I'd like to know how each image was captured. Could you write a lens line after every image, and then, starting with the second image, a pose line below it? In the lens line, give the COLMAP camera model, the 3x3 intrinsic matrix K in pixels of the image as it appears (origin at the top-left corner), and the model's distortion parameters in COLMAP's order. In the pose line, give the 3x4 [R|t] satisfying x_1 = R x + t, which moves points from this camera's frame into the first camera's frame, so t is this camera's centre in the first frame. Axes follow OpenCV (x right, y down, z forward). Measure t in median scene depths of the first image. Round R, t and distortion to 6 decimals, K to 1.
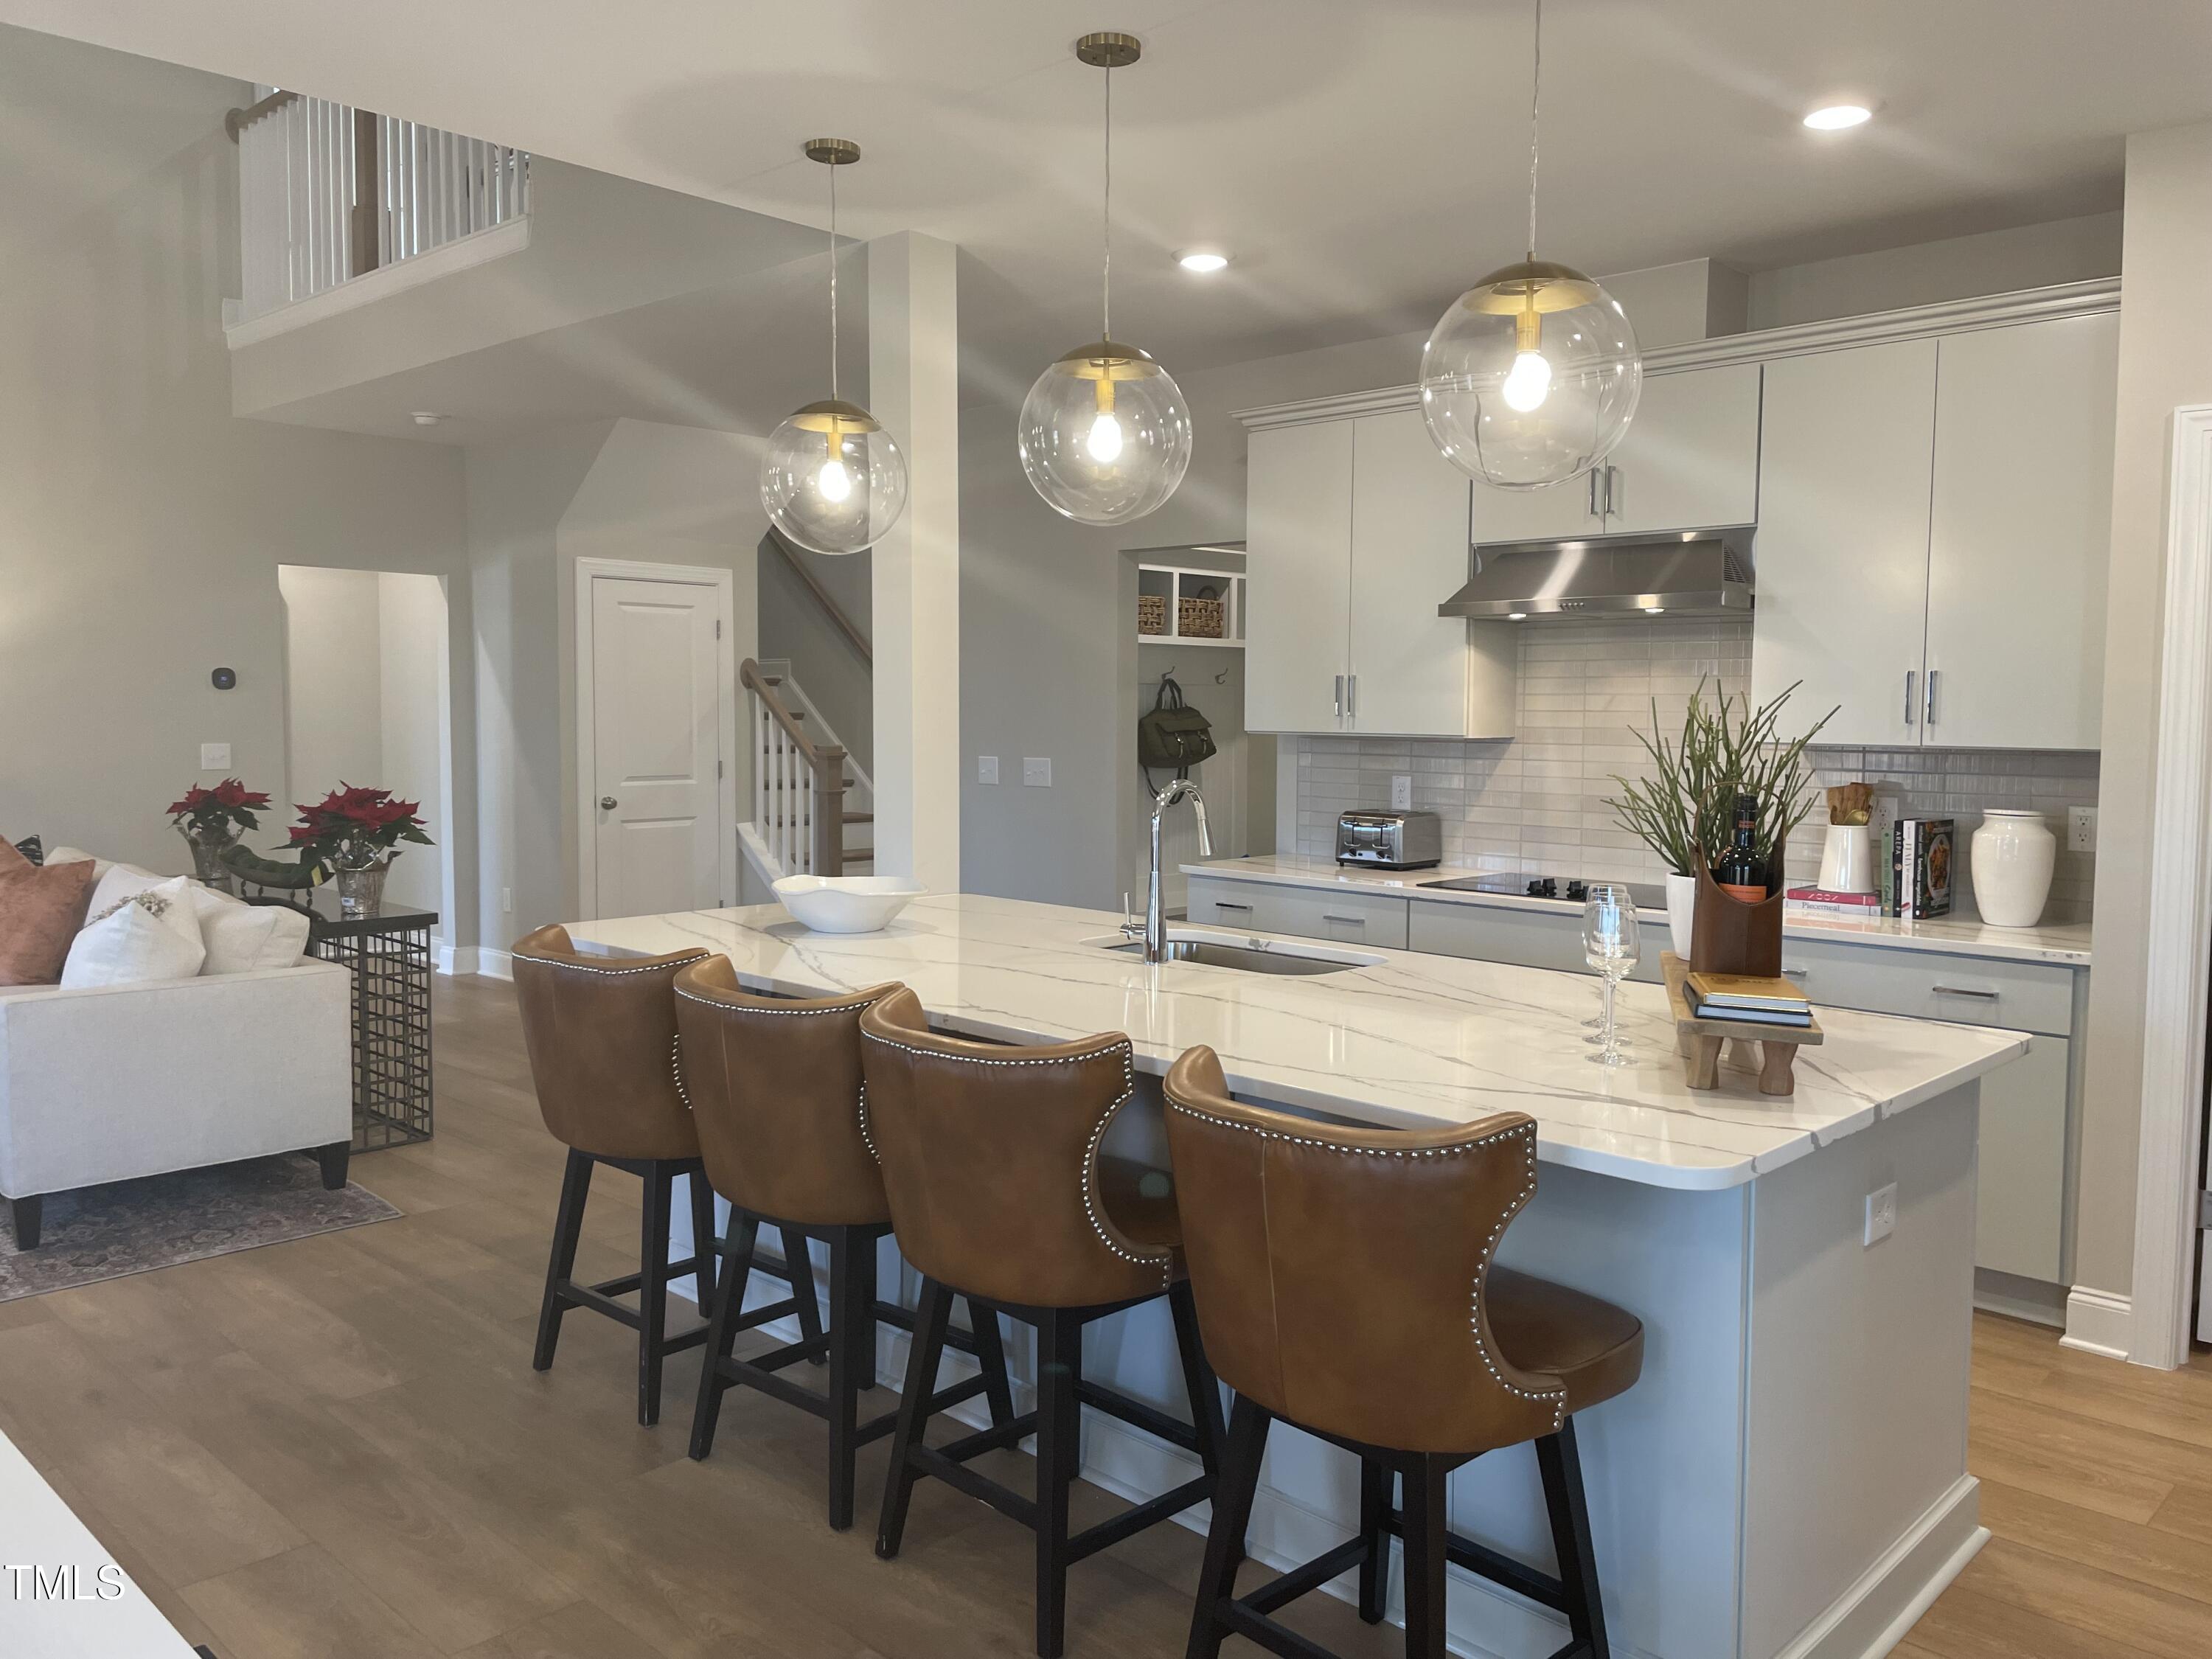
lens RADIAL K [[1673.0, 0, 1114.7], [0, 1673.0, 824.2], [0, 0, 1]] dist [0.045956, -0.015267]
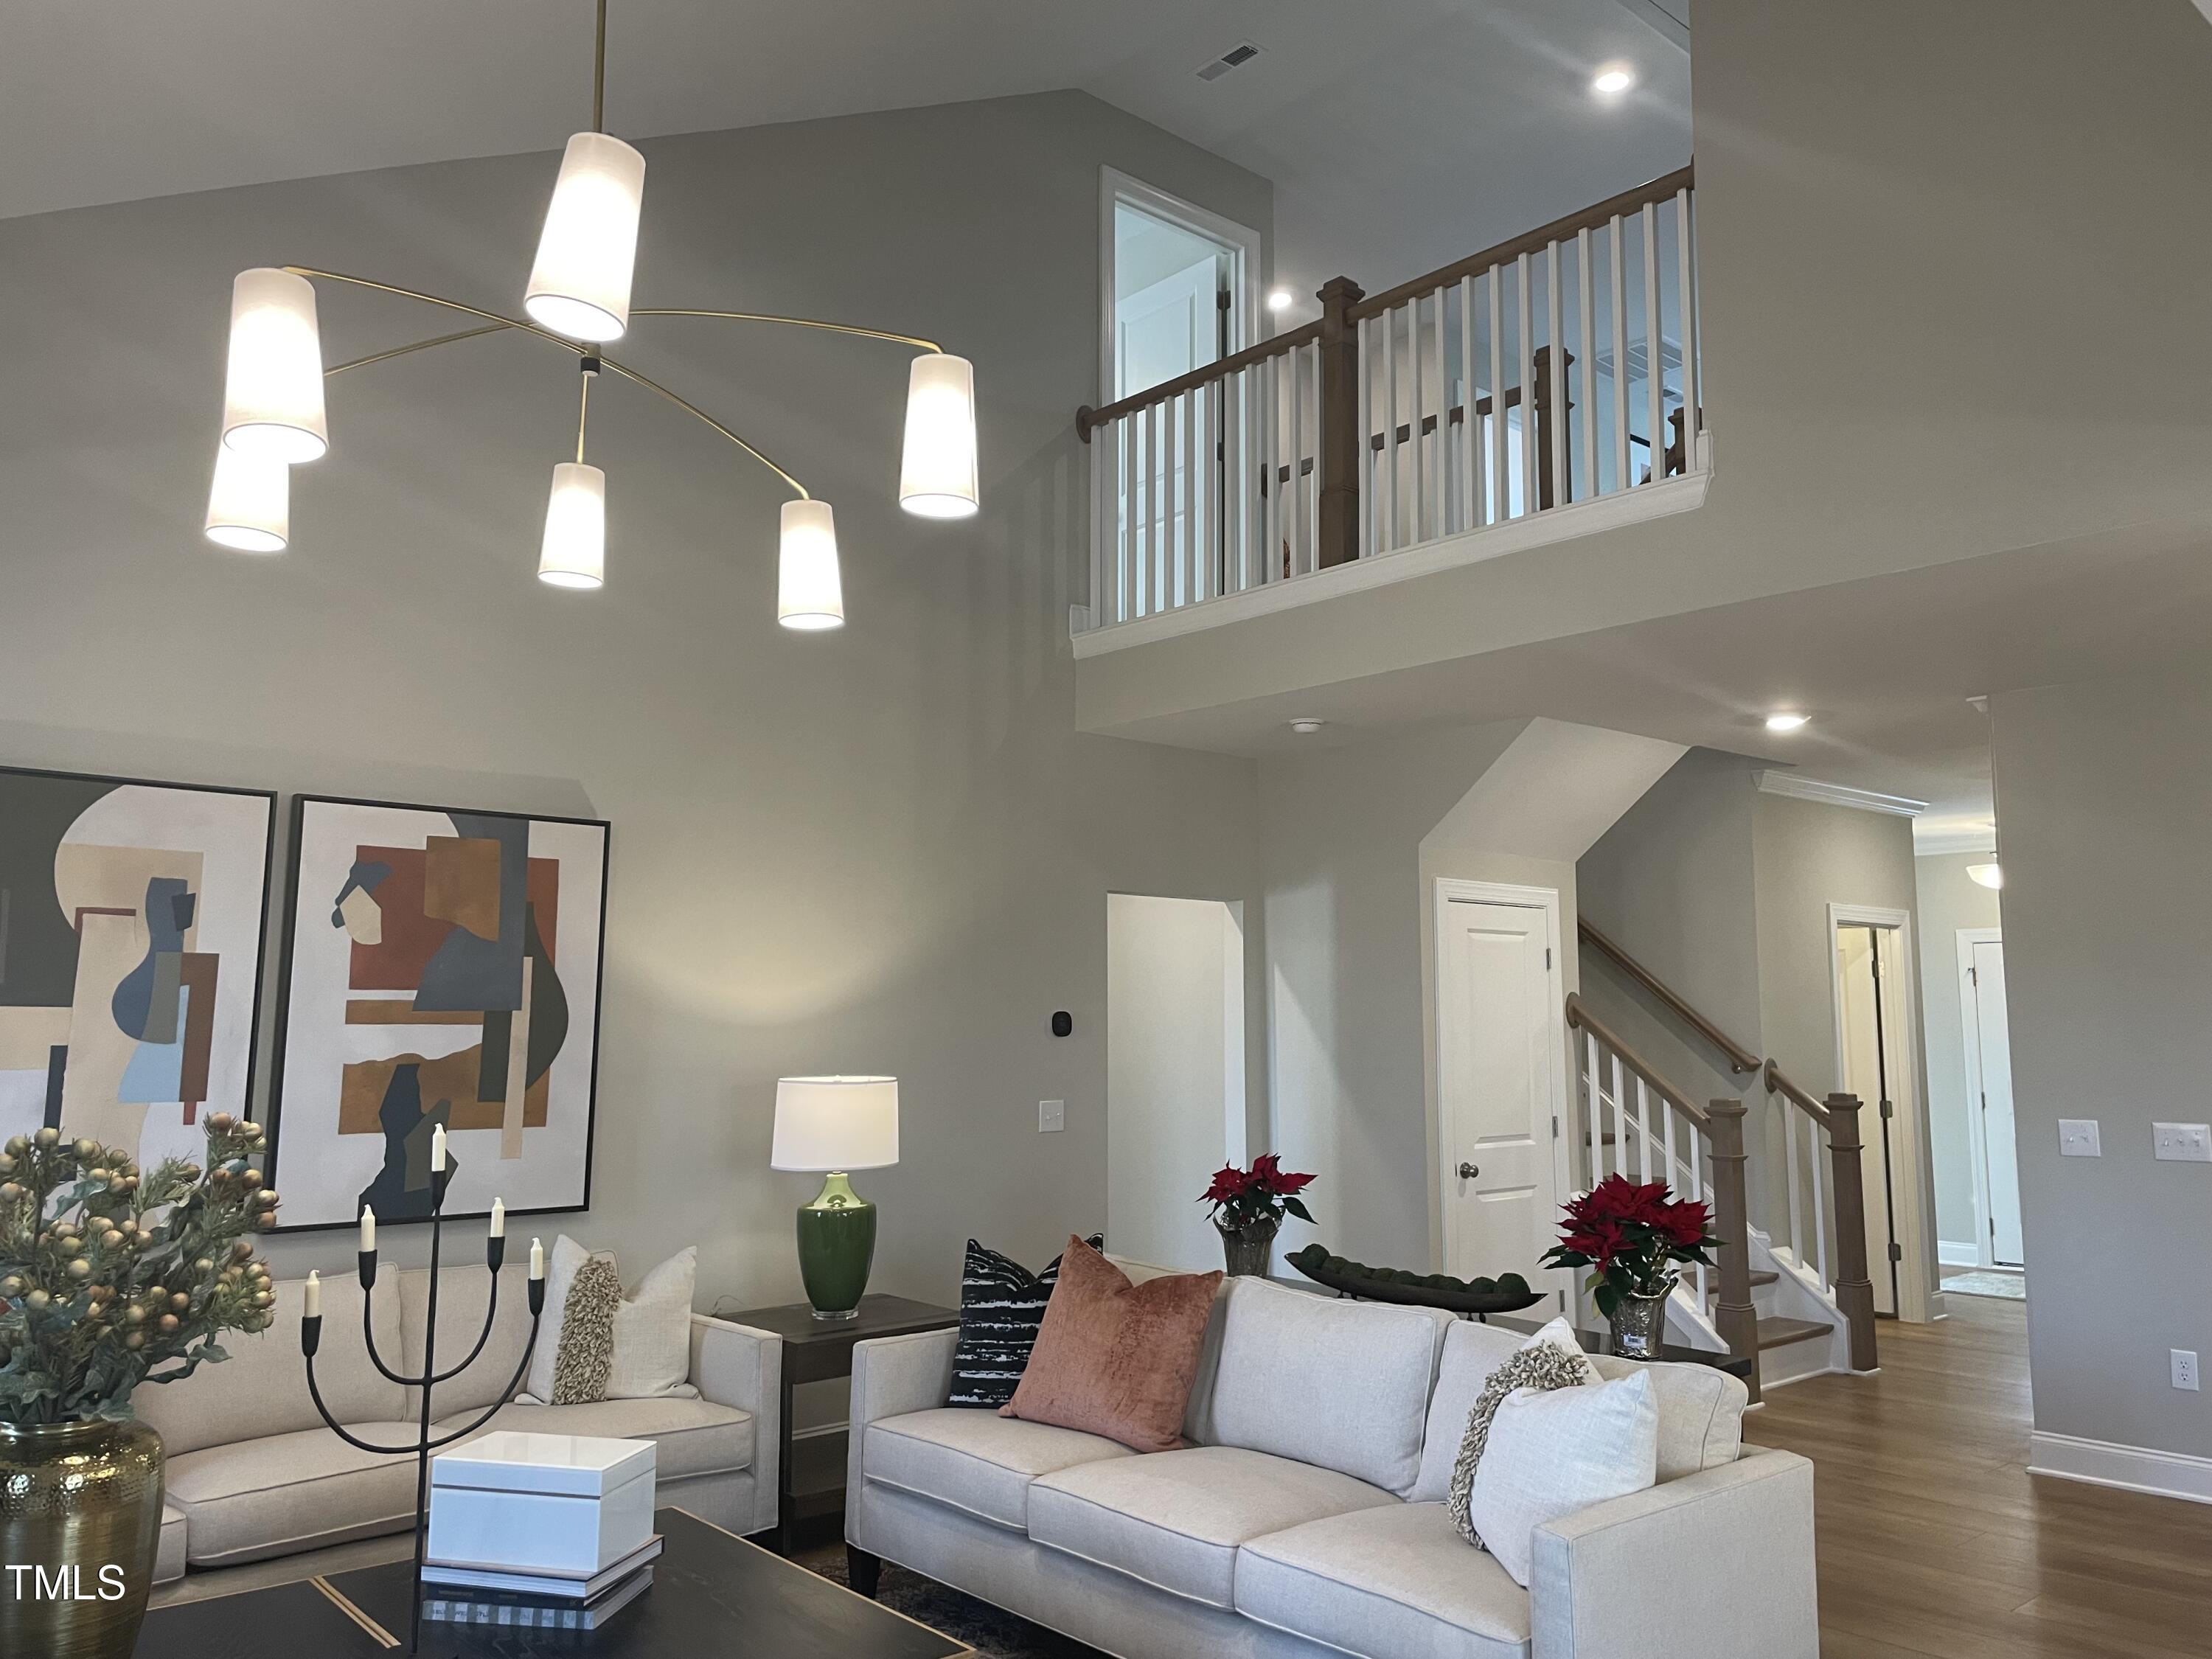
lens RADIAL K [[1673.0, 0, 1099.9], [0, 1673.0, 823.4], [0, 0, 1]] dist [0.045956, -0.015267]
pose [[0.995947, -0.019363, -0.087833, -0.414716], [0.002613, 0.982370, -0.186930, -0.026689], [0.089904, 0.185943, 0.978439, 0.142348]]
